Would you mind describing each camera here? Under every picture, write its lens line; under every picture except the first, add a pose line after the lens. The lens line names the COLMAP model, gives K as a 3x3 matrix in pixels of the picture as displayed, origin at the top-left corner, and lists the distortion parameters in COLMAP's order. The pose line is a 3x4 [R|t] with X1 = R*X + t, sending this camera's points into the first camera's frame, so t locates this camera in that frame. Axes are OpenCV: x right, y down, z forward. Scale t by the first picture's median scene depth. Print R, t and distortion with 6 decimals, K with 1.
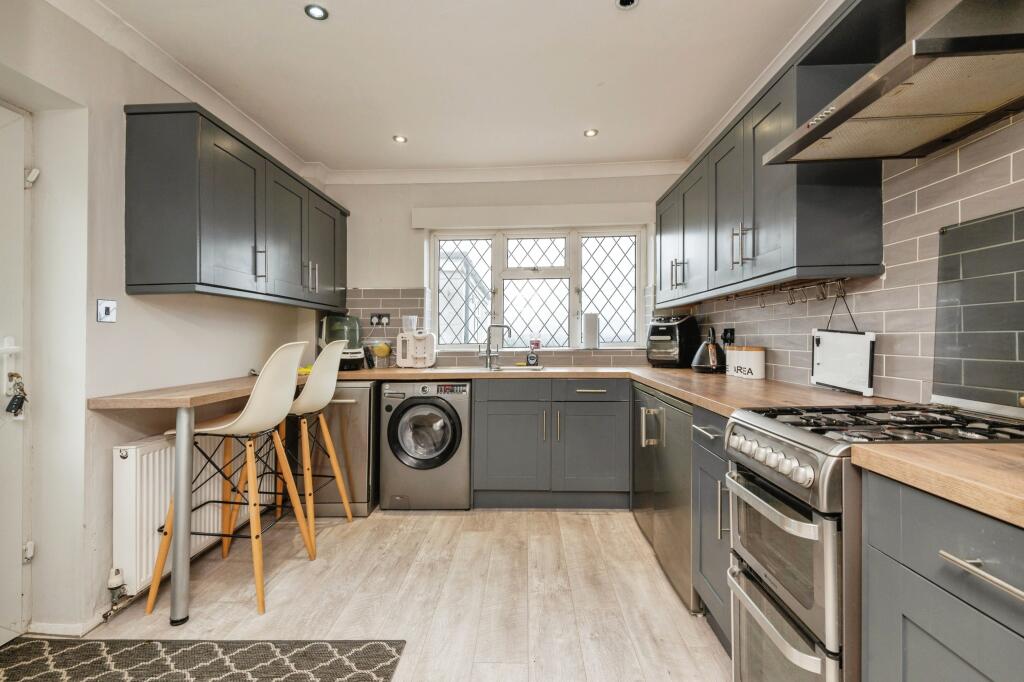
lens RADIAL K [[469.6, 0, 513.3], [0, 469.6, 338.8], [0, 0, 1]] dist [0.019276, -0.000458]
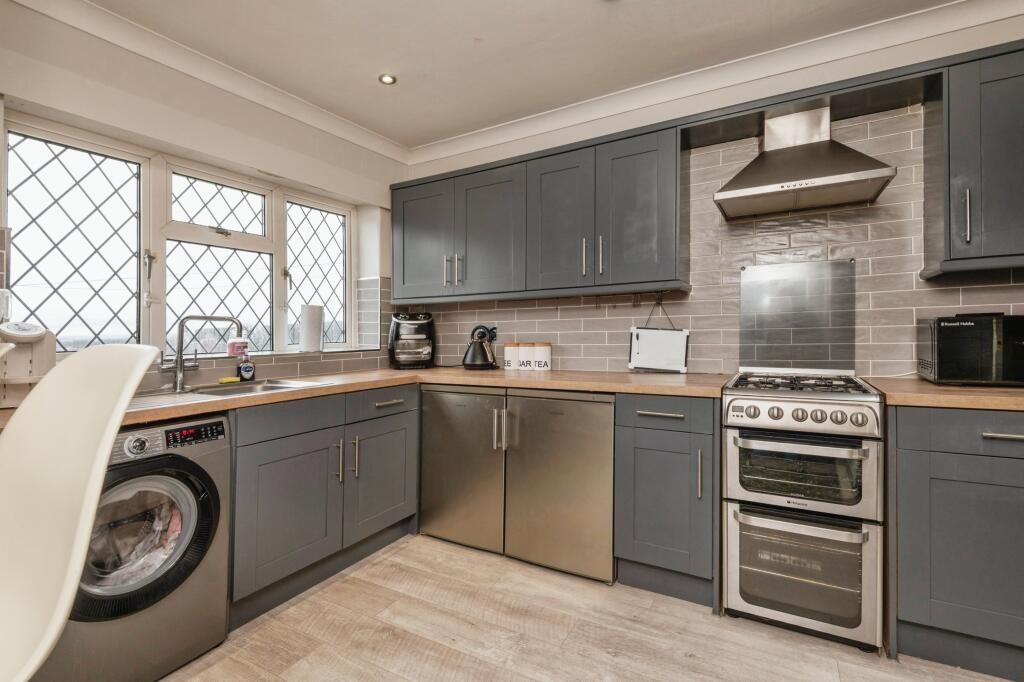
lens RADIAL K [[469.6, 0, 519.0], [0, 469.6, 340.8], [0, 0, 1]] dist [0.019276, -0.000458]
pose [[0.469897, -0.013128, 0.882624, -0.356522], [0.012793, 0.999886, 0.008062, 0.001486], [-0.882629, 0.007503, 0.470011, 0.349301]]
